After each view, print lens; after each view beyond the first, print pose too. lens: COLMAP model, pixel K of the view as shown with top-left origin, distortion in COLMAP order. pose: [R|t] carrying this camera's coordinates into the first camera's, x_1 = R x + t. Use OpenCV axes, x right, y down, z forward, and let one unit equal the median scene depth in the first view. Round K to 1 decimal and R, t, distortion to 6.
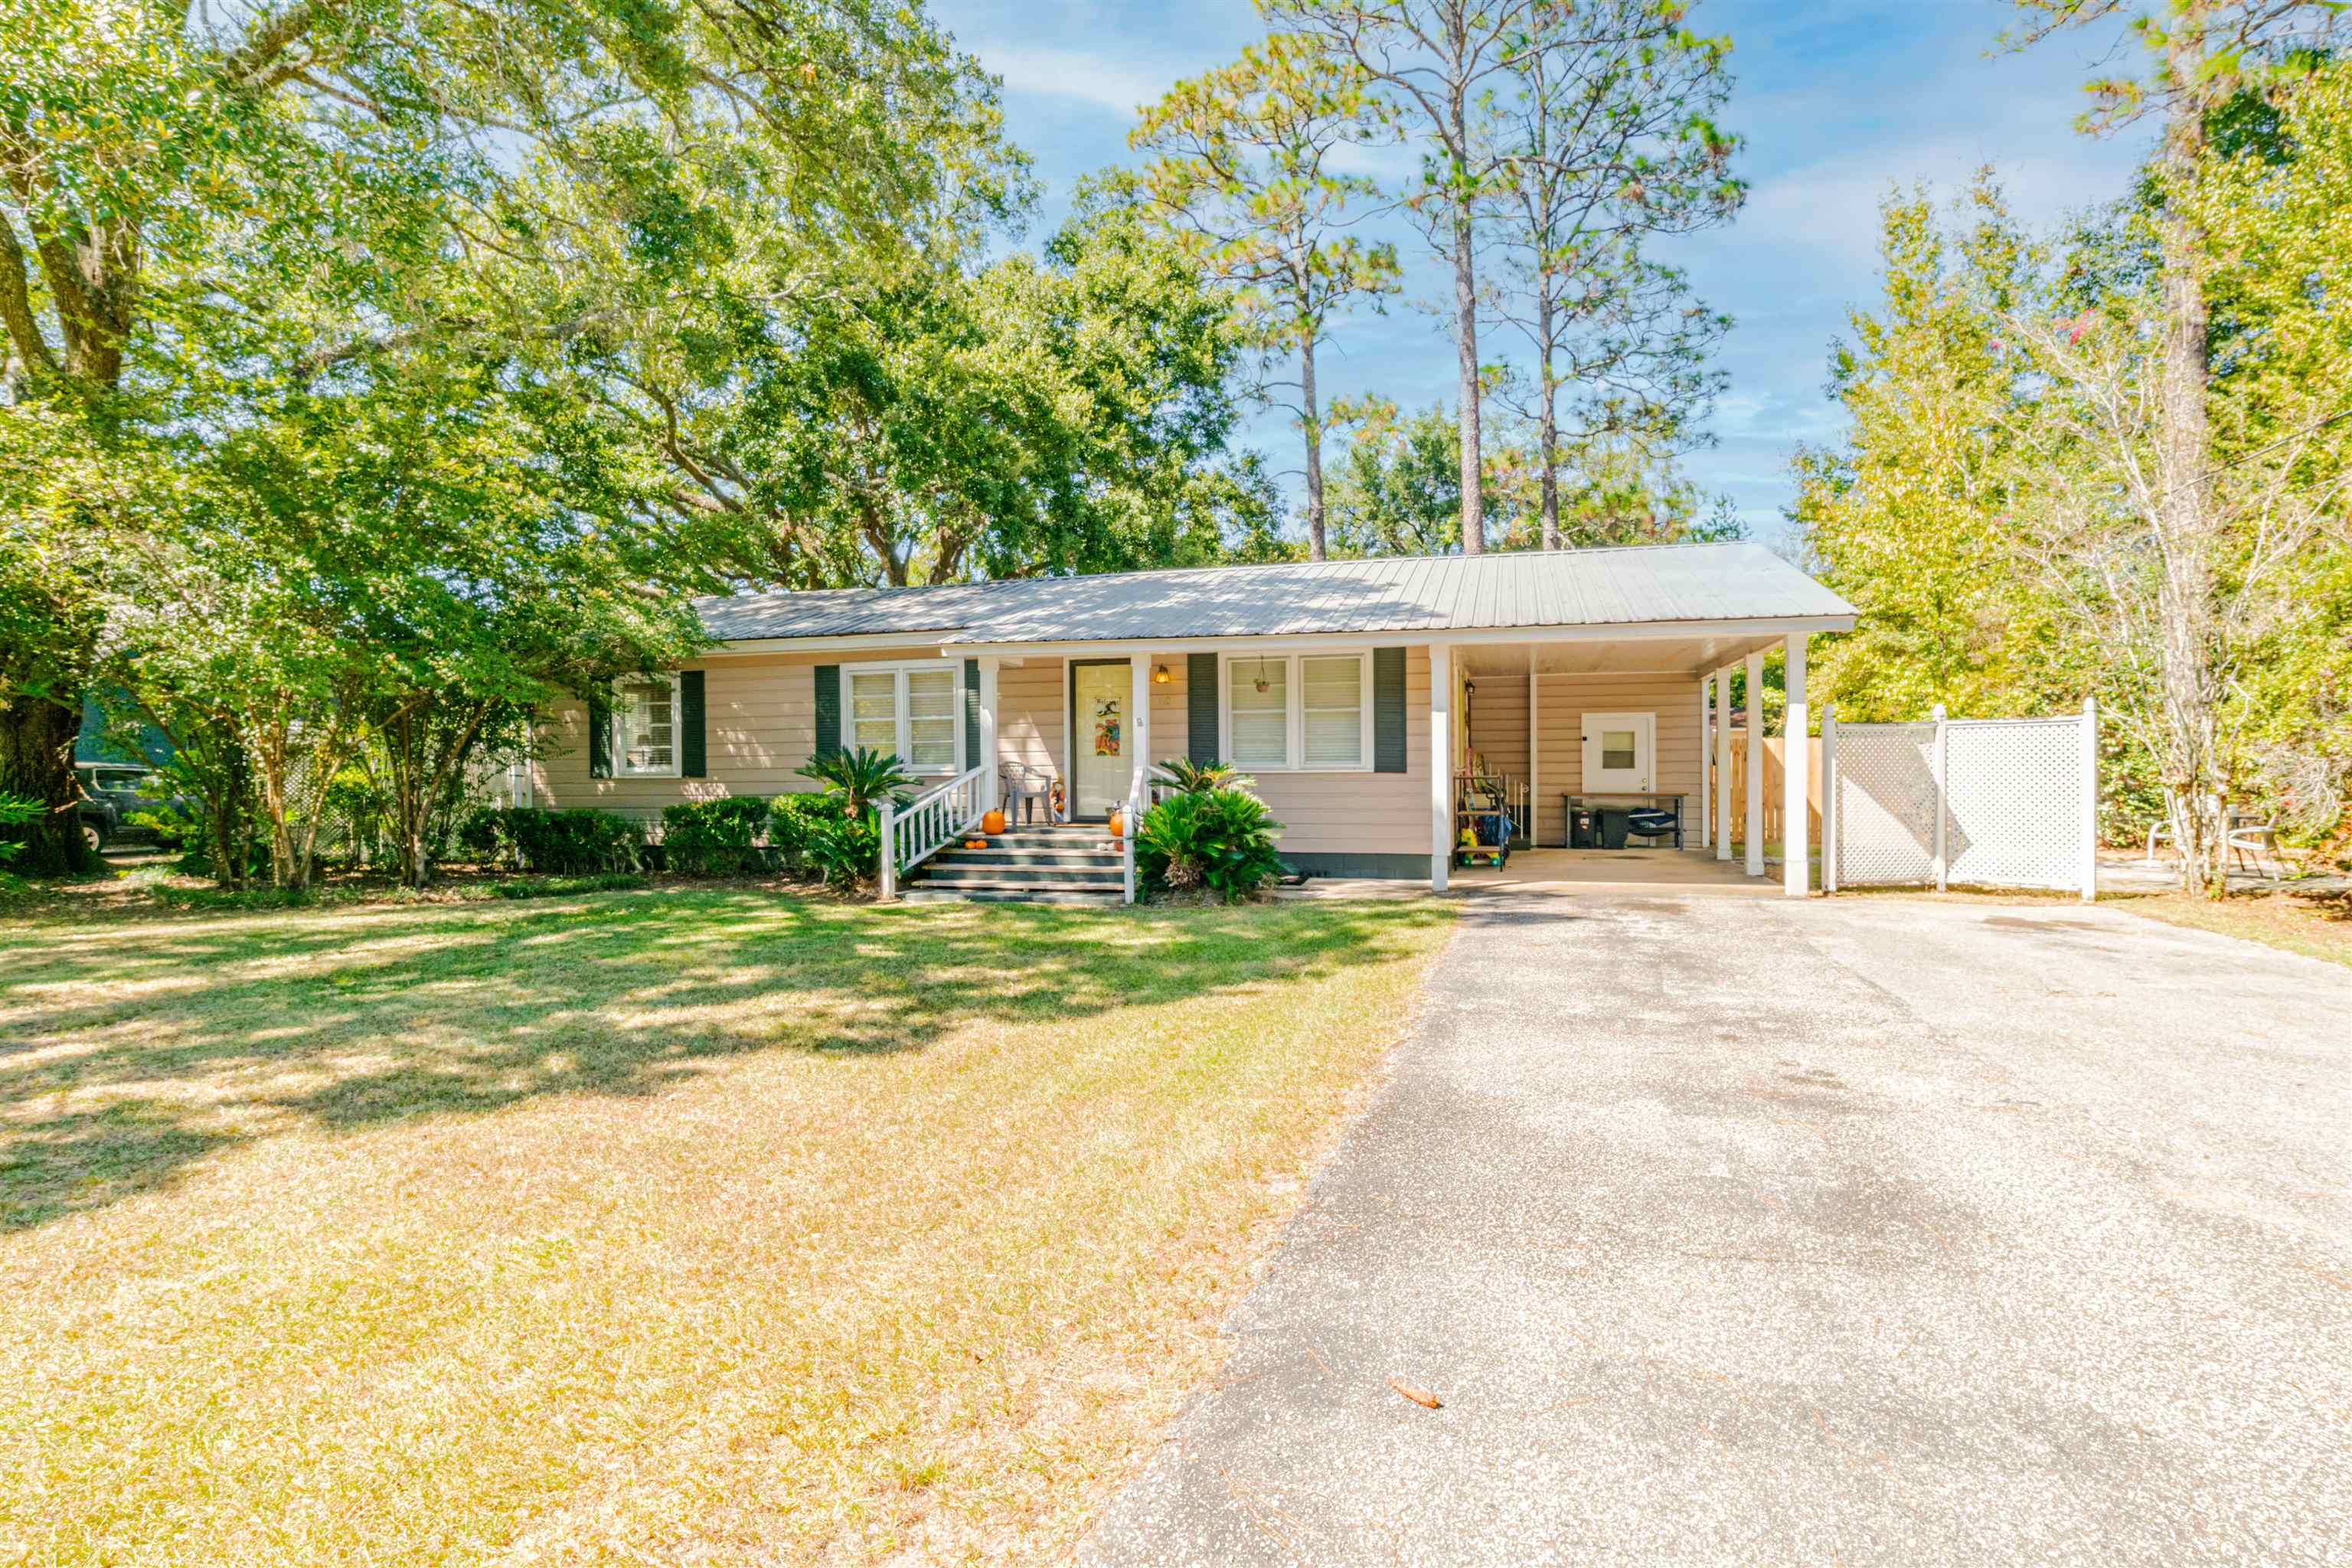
lens RADIAL K [[1197.2, 0, 1195.2], [0, 1197.2, 783.4], [0, 0, 1]] dist [-0.046912, 0.020364]
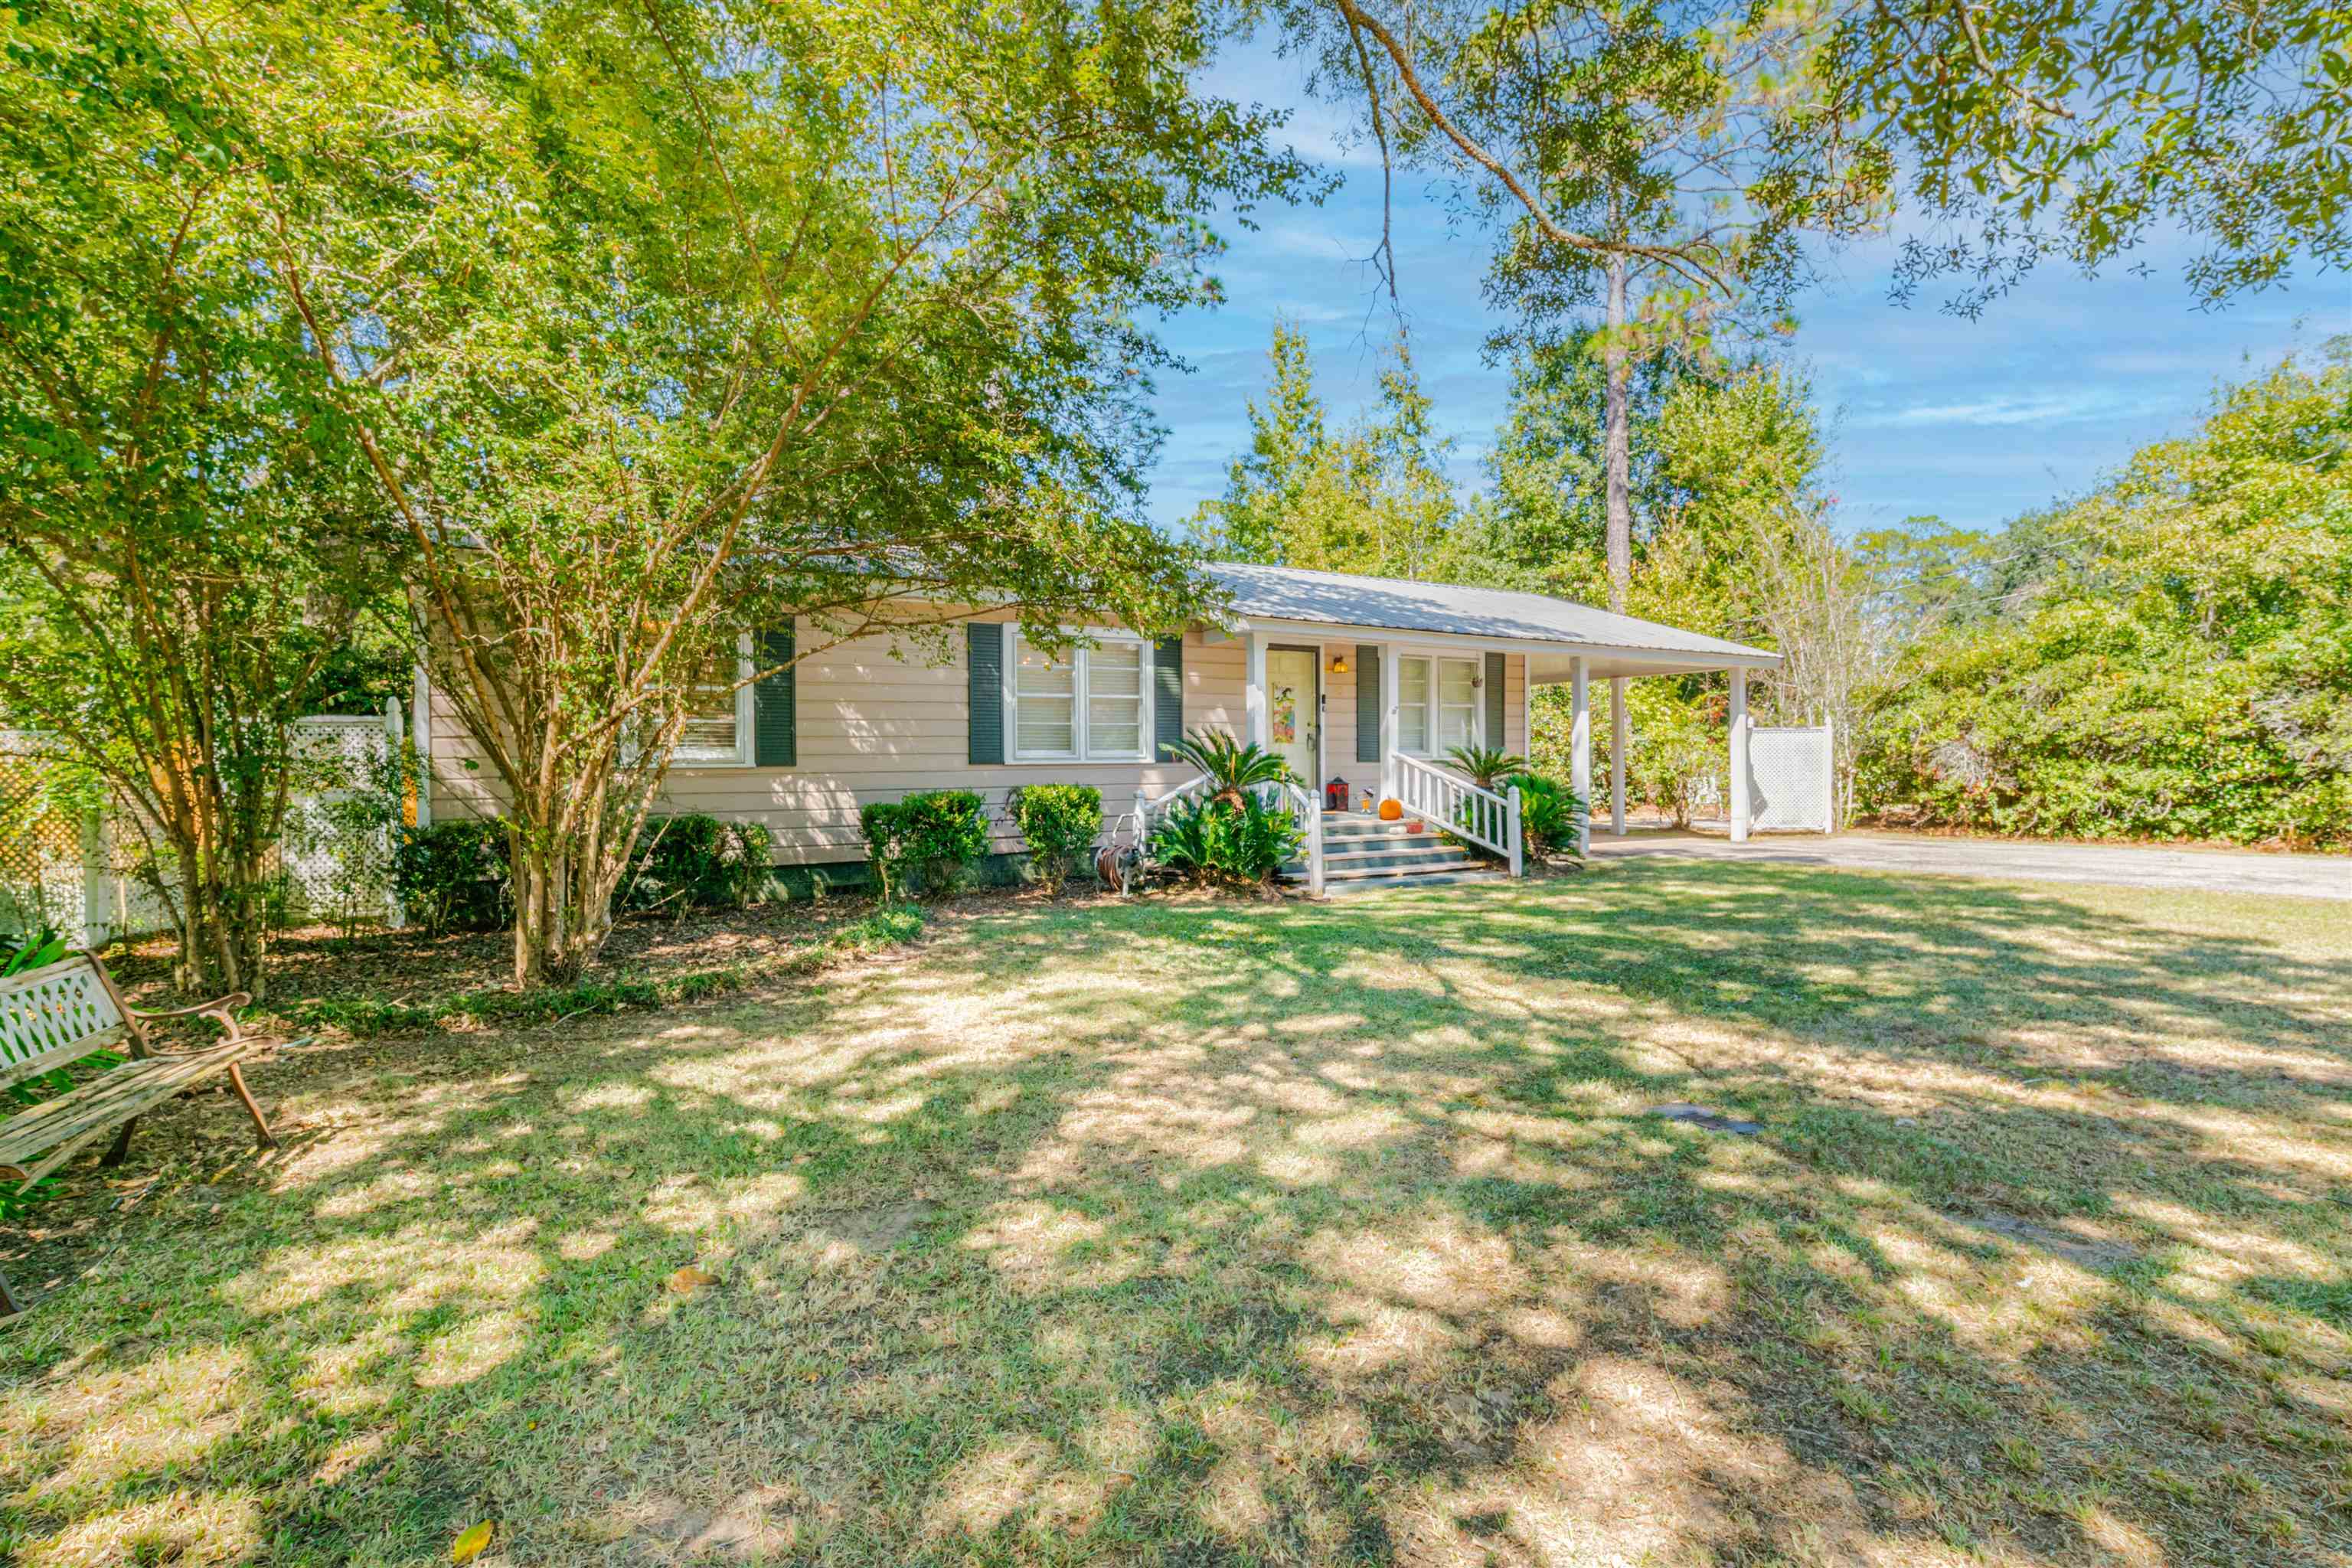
lens RADIAL K [[1197.2, 0, 1170.2], [0, 1197.2, 790.6], [0, 0, 1]] dist [-0.046912, 0.020364]
pose [[0.669977, -0.012692, 0.742273, -0.823690], [0.015346, 0.999877, 0.003245, 0.010632], [-0.742223, 0.009217, 0.670089, 0.398357]]
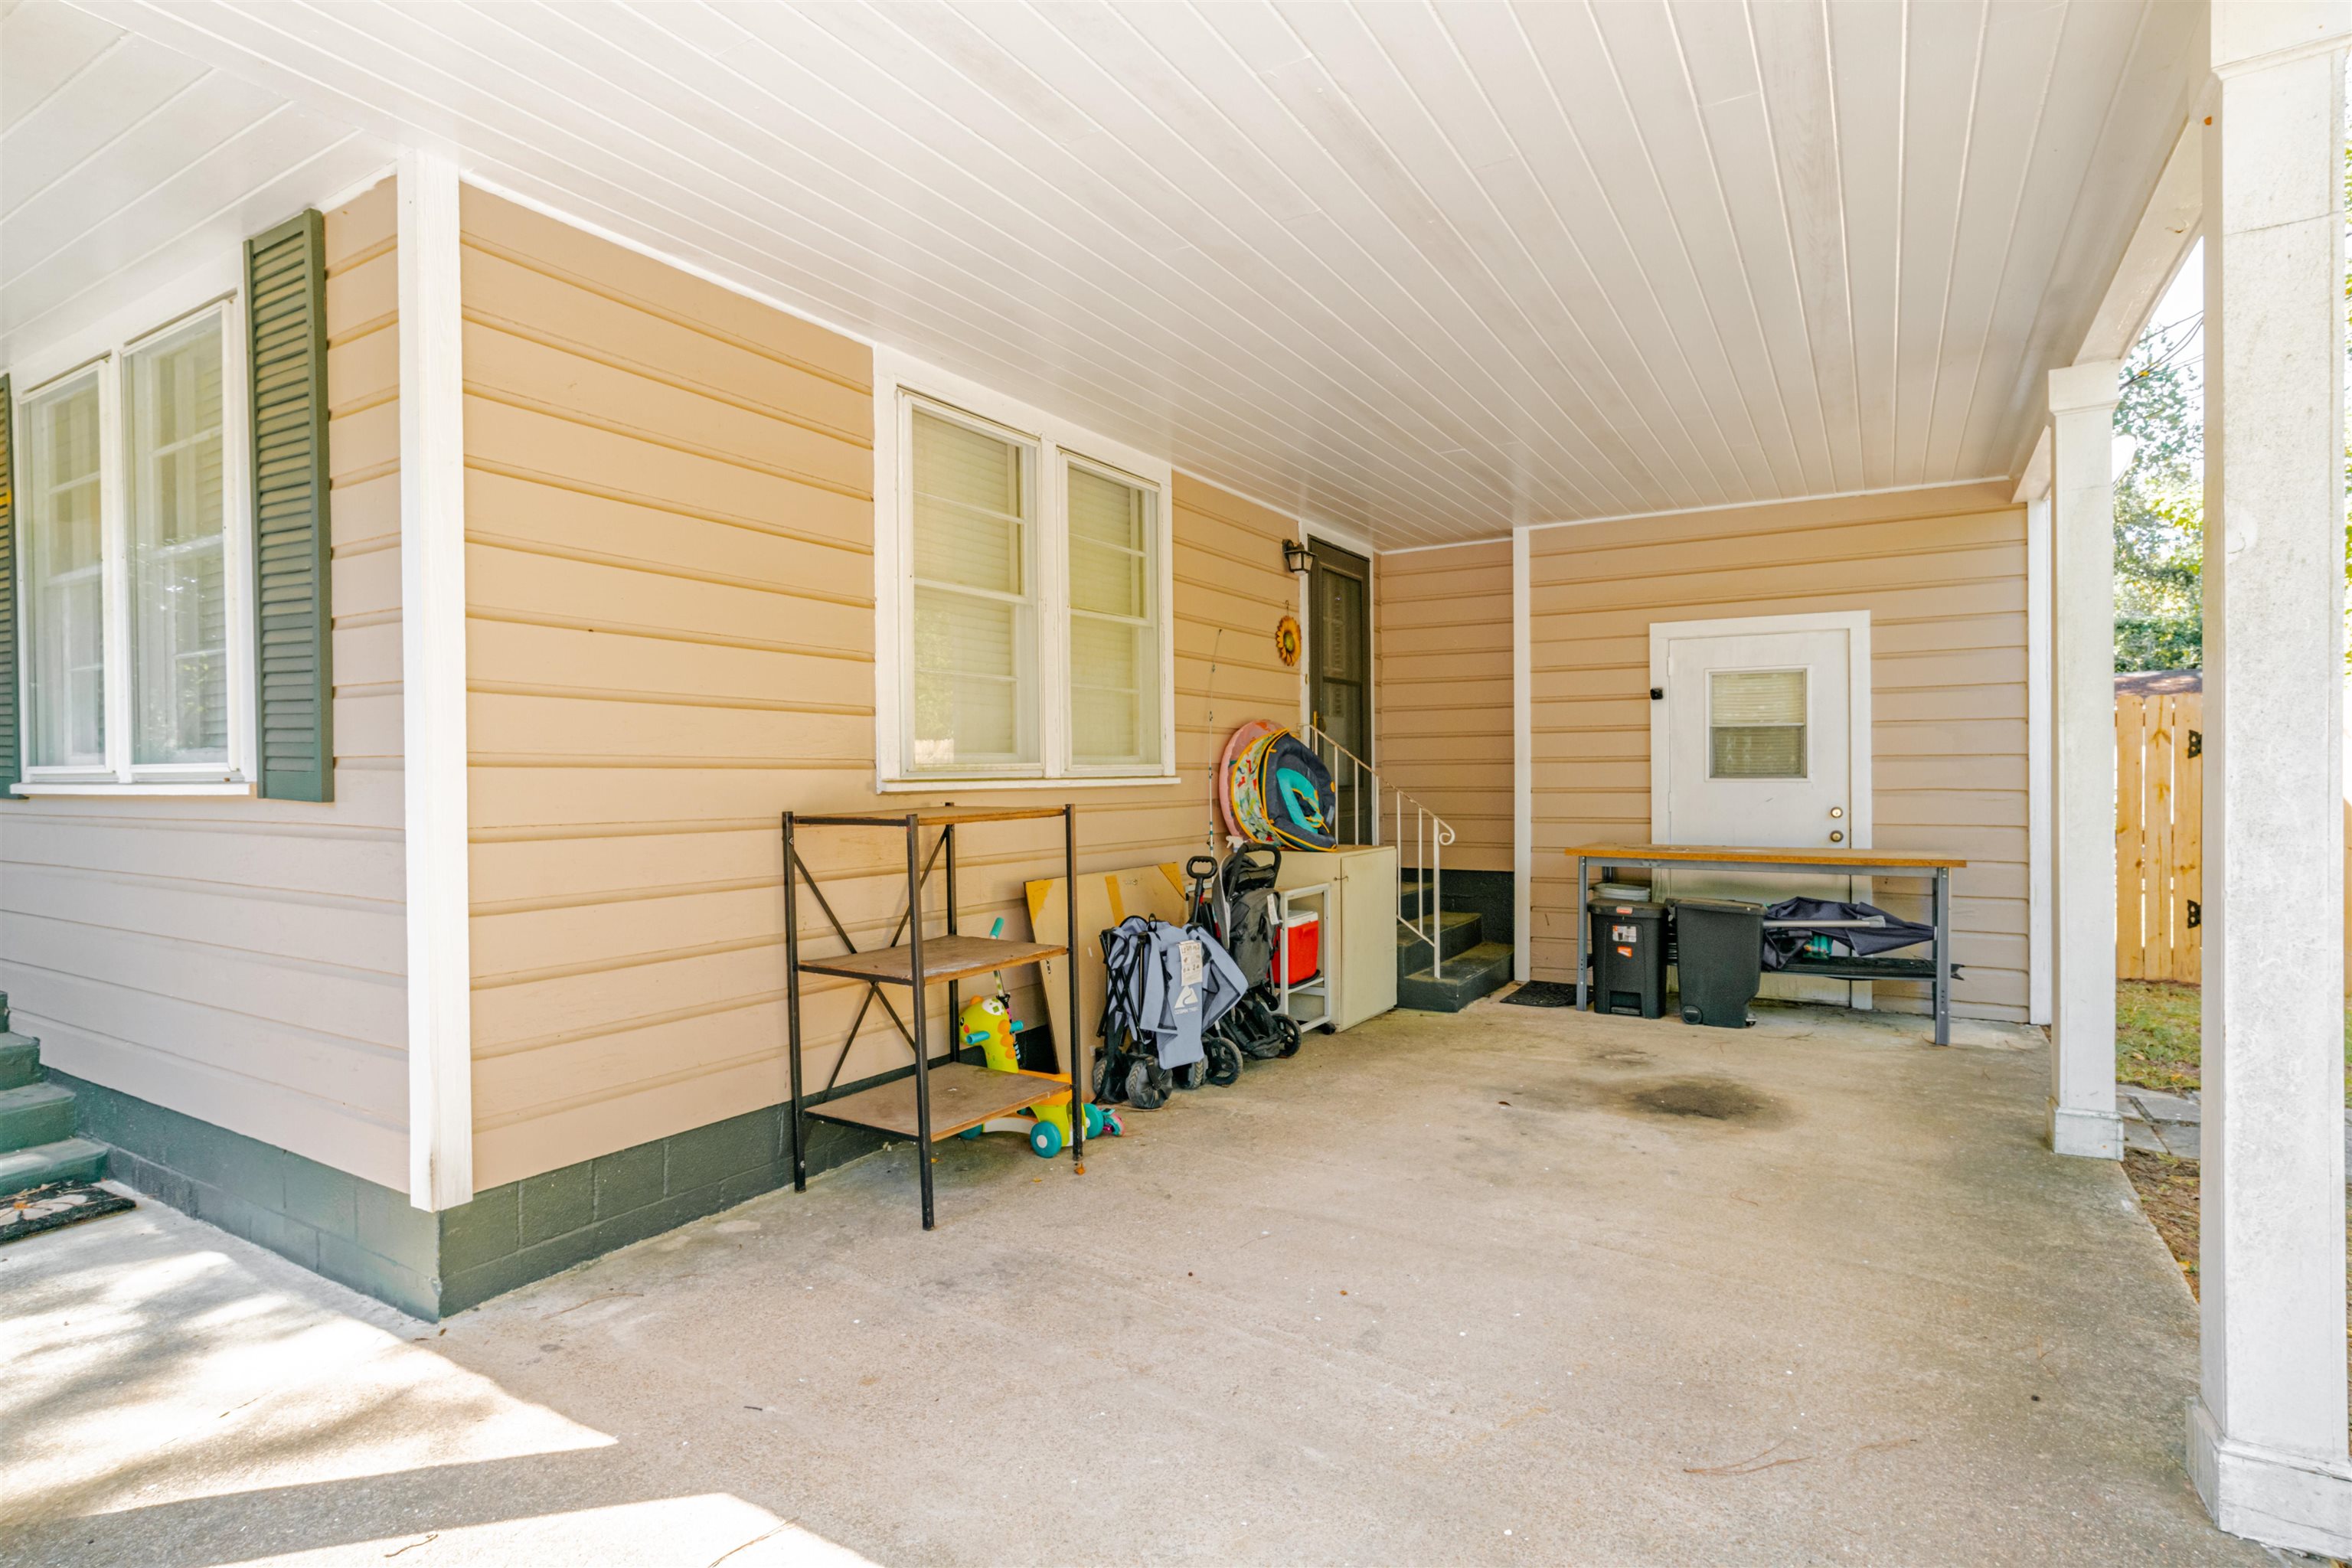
lens RADIAL K [[1197.2, 0, 1187.6], [0, 1197.2, 784.0], [0, 0, 1]] dist [-0.046912, 0.020364]
pose [[0.963877, 0.003955, -0.266318, 0.341879], [-0.004699, 0.999987, -0.002156, -0.010642], [0.266306, 0.003330, 0.963883, 0.740507]]
